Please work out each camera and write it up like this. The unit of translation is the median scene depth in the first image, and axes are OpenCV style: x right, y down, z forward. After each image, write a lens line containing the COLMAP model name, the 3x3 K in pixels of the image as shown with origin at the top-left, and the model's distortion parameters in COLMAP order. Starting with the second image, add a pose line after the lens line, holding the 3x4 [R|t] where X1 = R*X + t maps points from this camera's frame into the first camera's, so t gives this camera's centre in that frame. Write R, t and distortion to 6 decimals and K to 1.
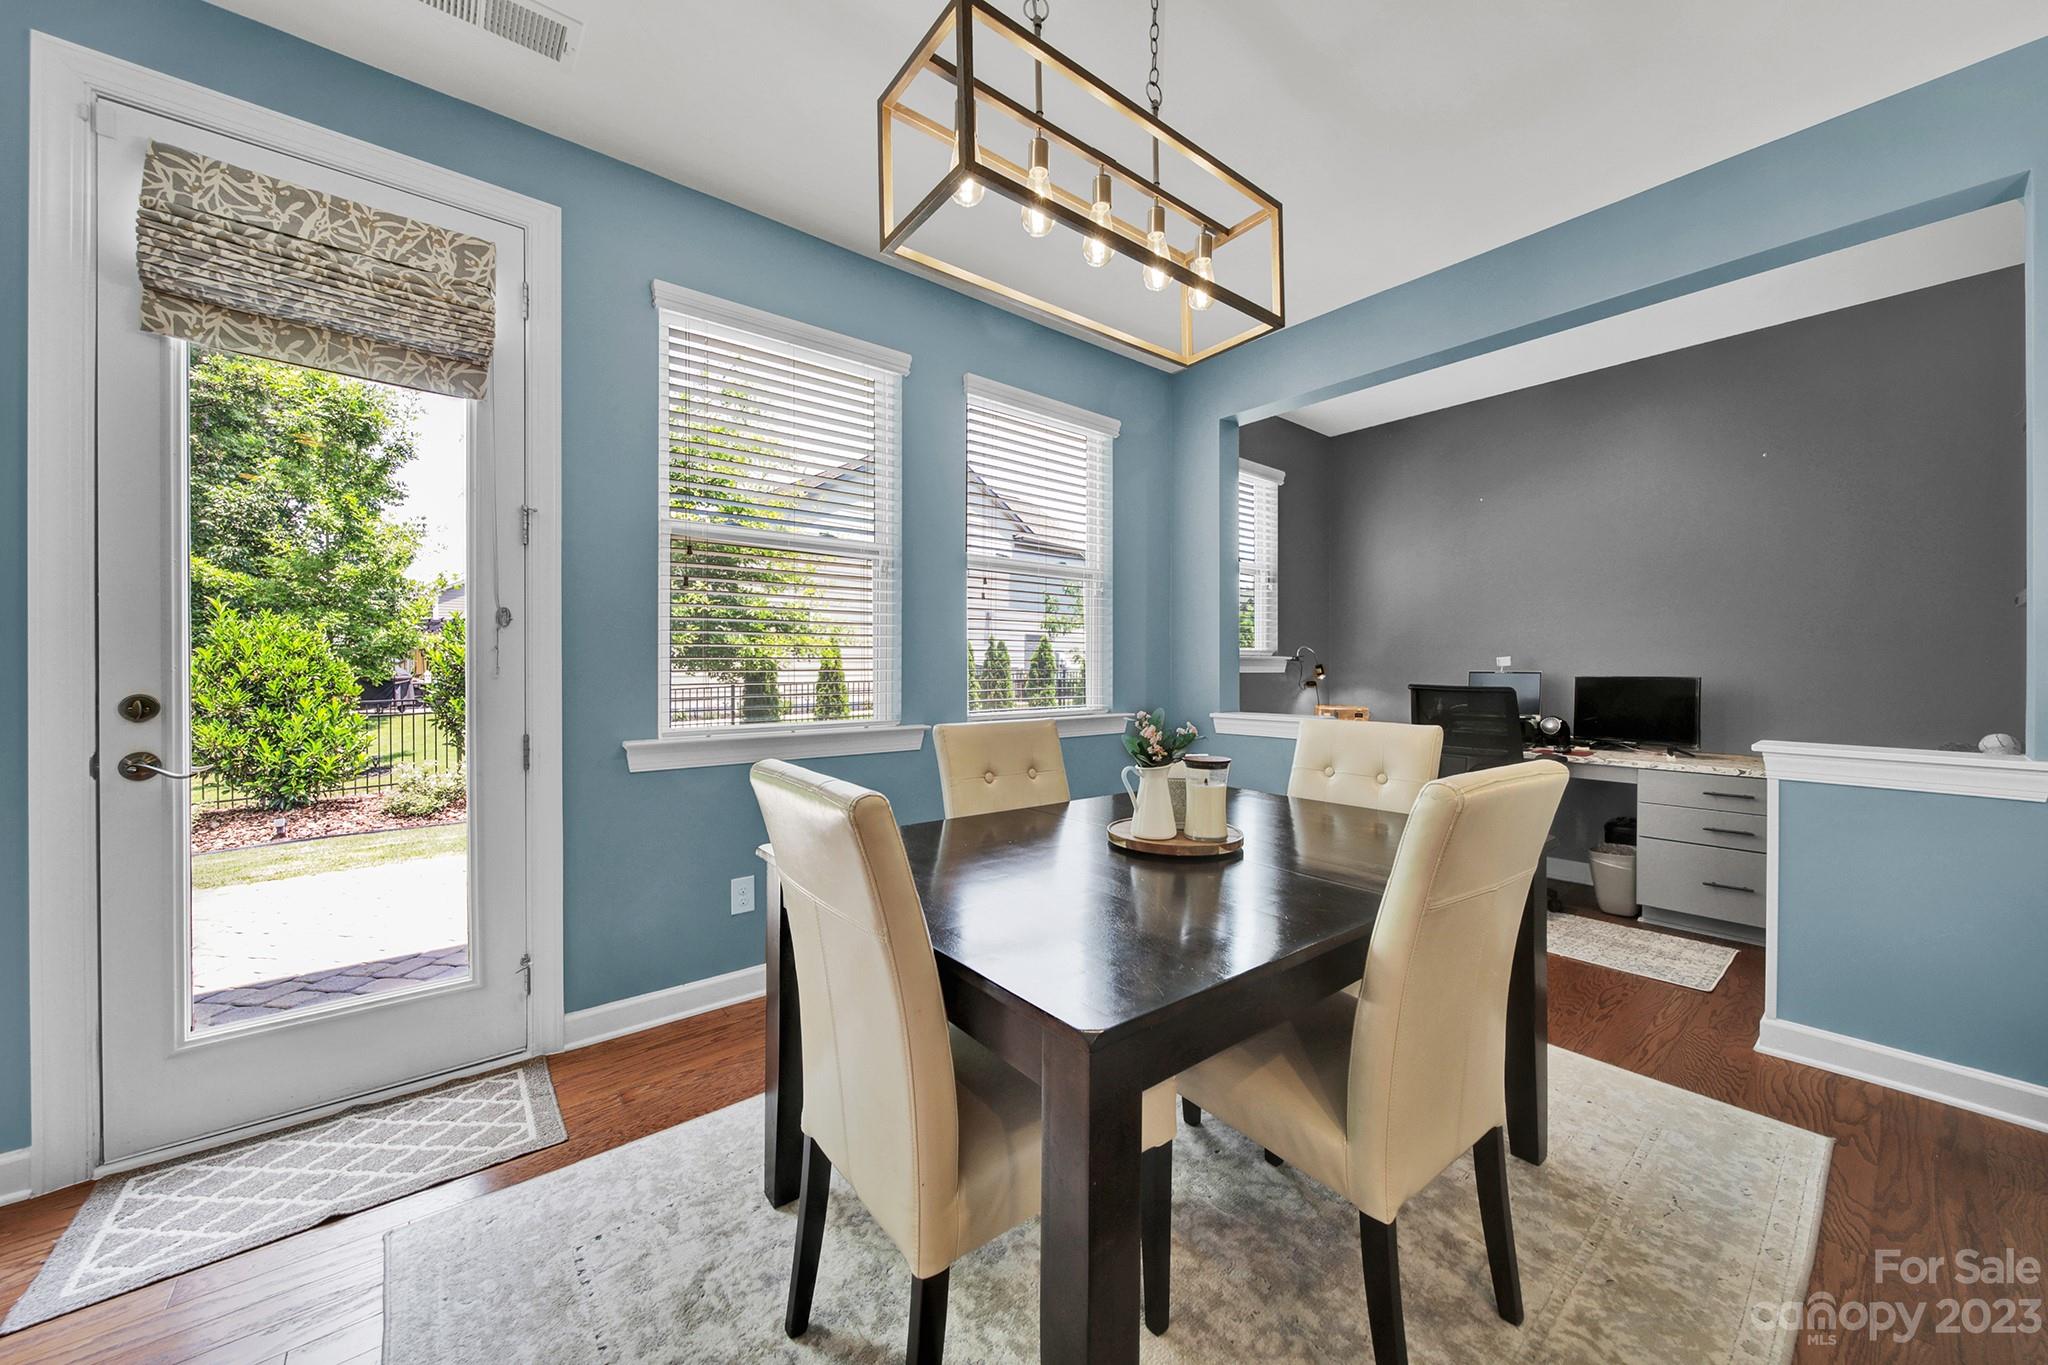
lens RADIAL K [[736.7, 0, 1024.7], [0, 736.7, 671.2], [0, 0, 1]] dist [-0.000136, -0.000214]
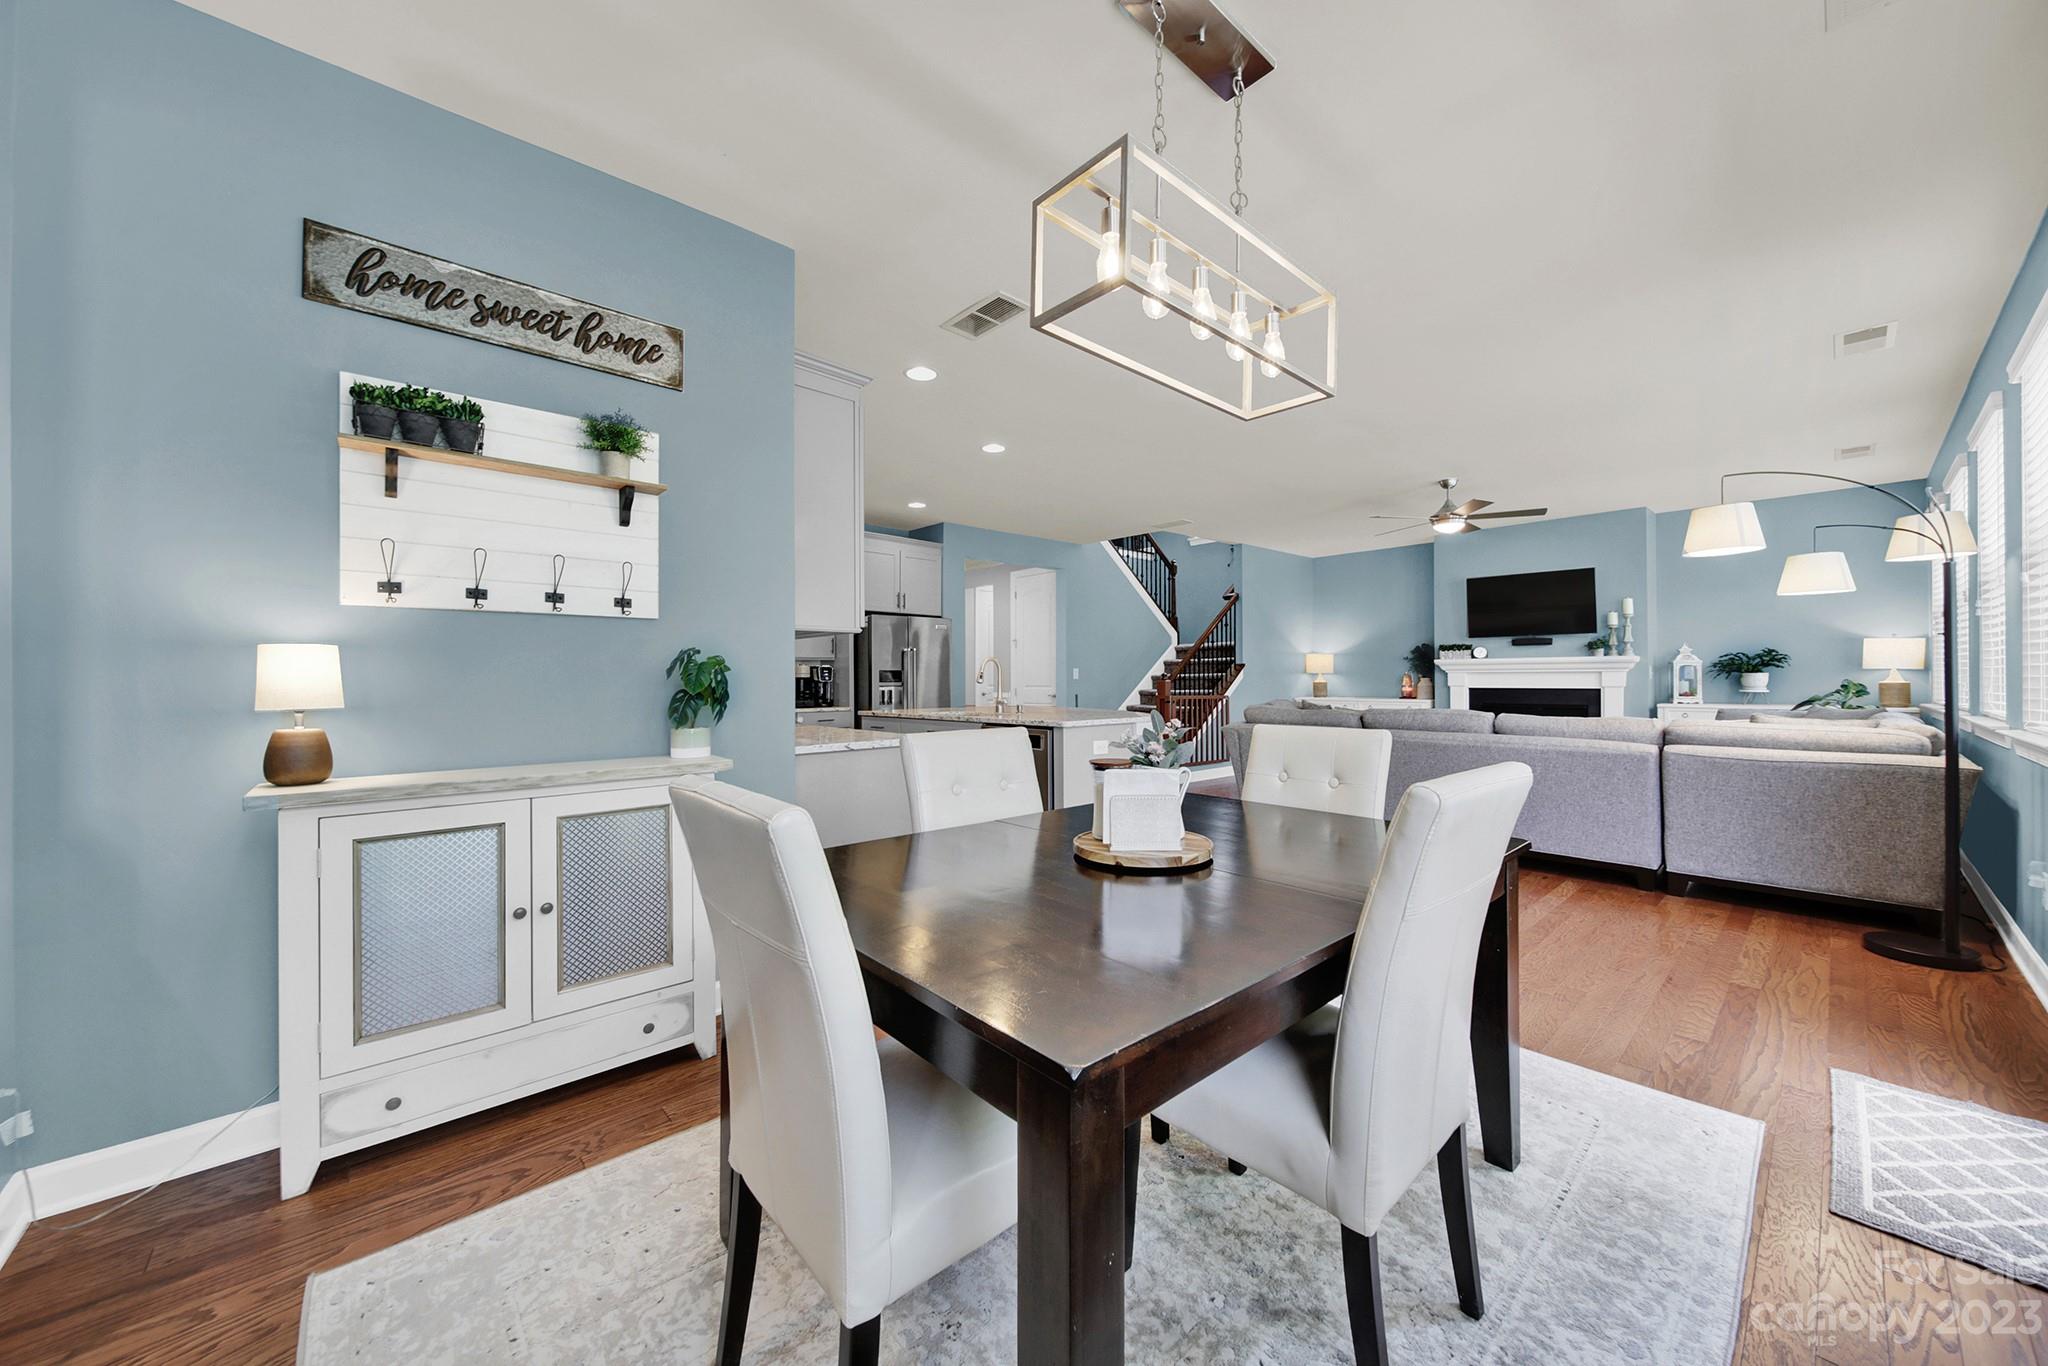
lens RADIAL K [[736.7, 0, 1024.7], [0, 736.7, 671.7], [0, 0, 1]] dist [-0.000136, -0.000214]
pose [[-0.998609, 0.001797, -0.052686, 0.089813], [0.002050, 0.999987, -0.004739, -0.000638], [0.052677, -0.004840, -0.998600, 0.431913]]
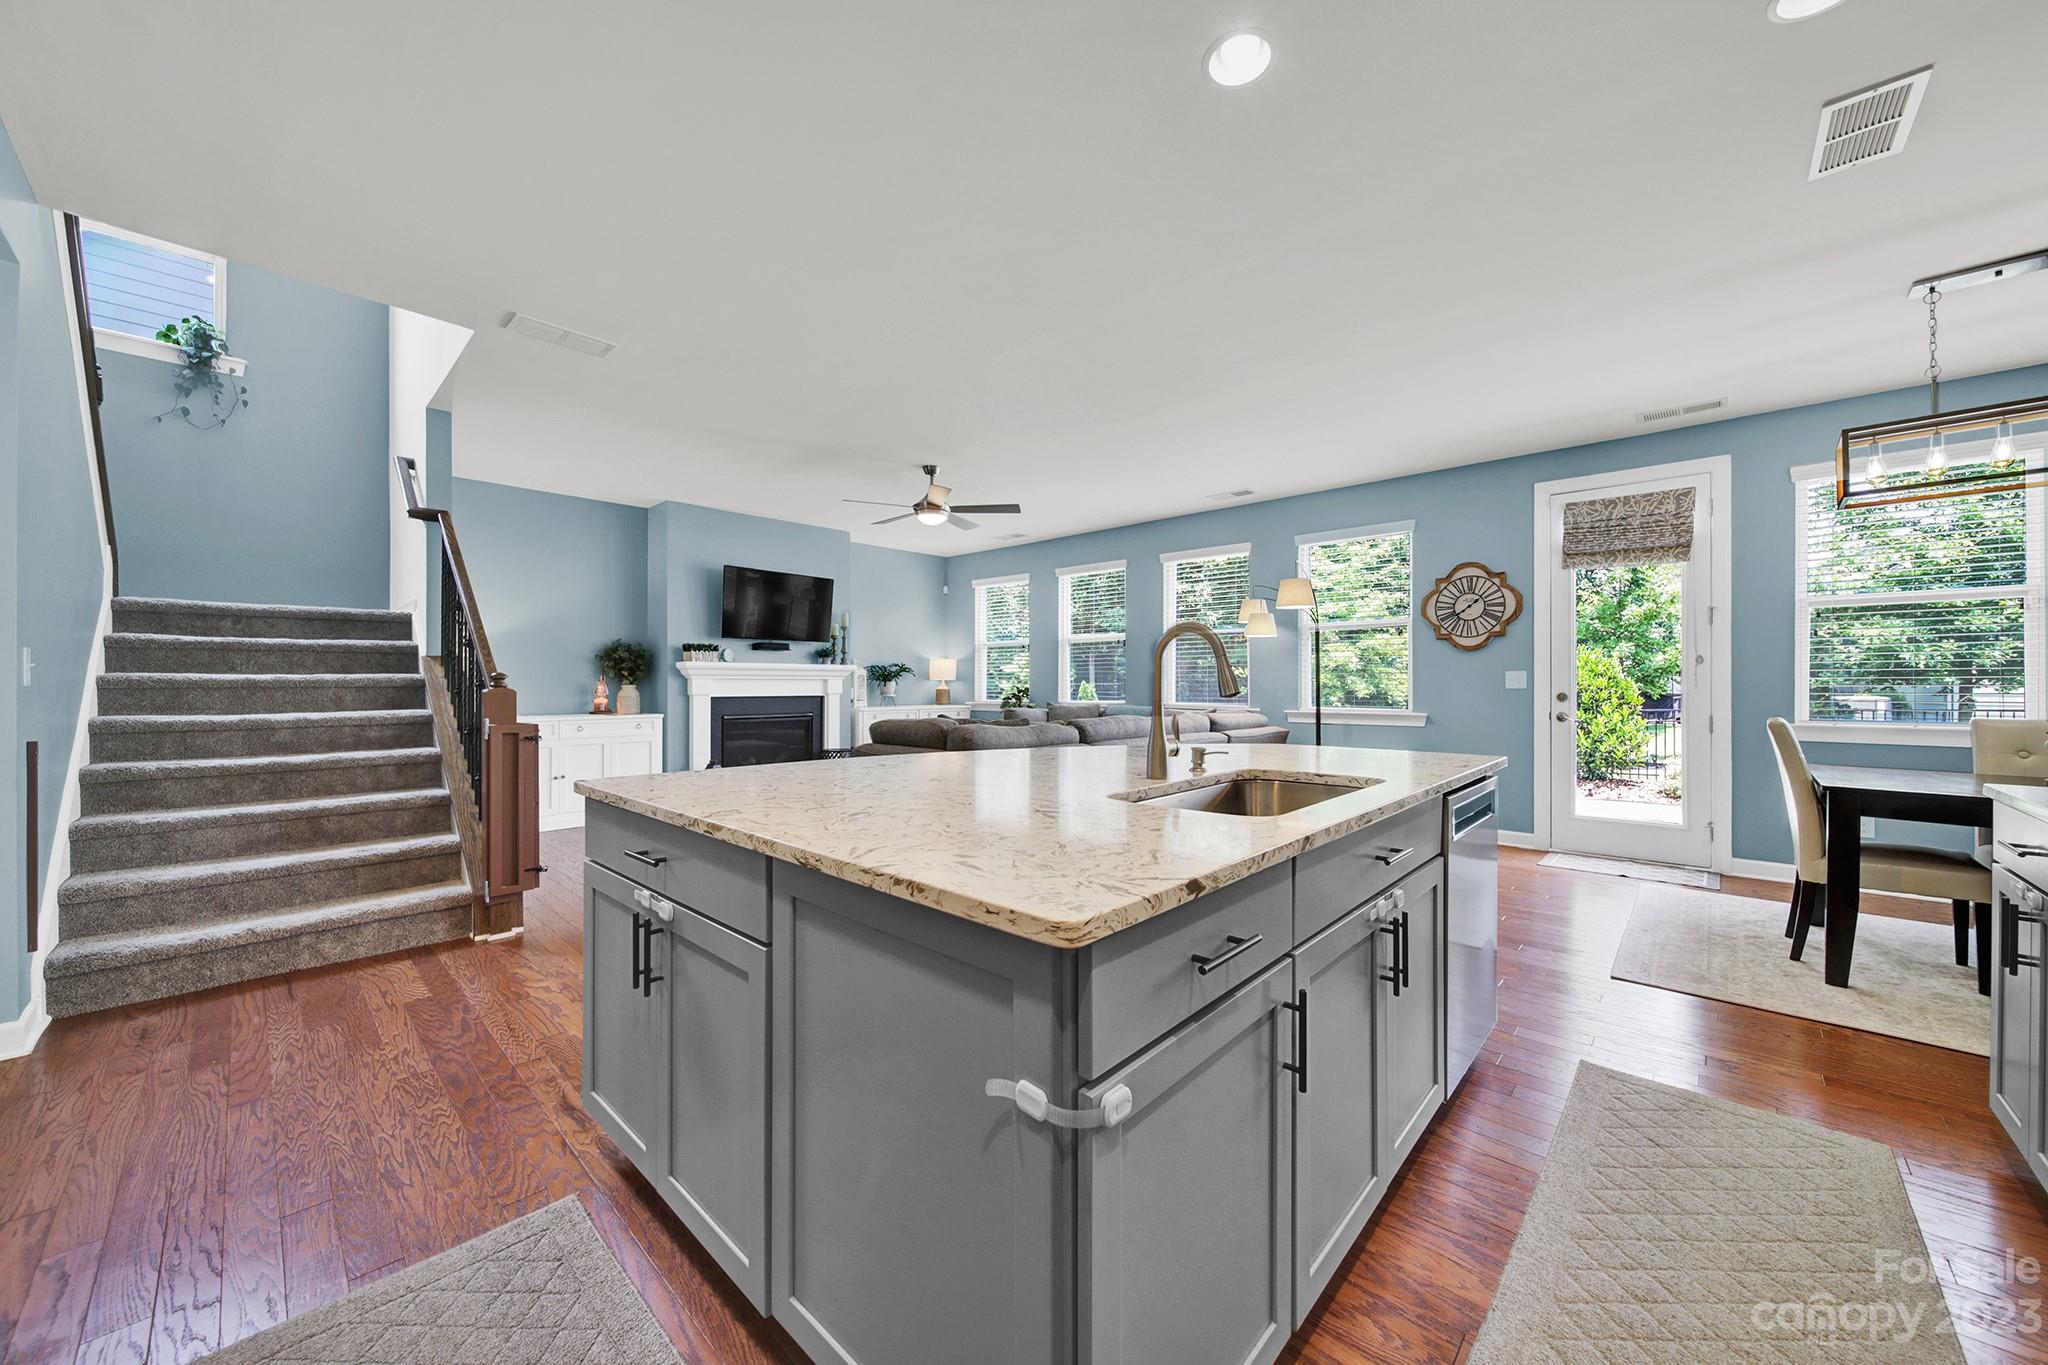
lens RADIAL K [[735.1, 0, 1029.6], [0, 735.1, 684.2], [0, 0, 1]] dist [-0.000679, -0.000123]
pose [[0.136819, -0.000593, -0.990596, 0.318819], [-0.005131, 0.999986, -0.001307, 0.002698], [0.990583, 0.005262, 0.136814, -0.340112]]
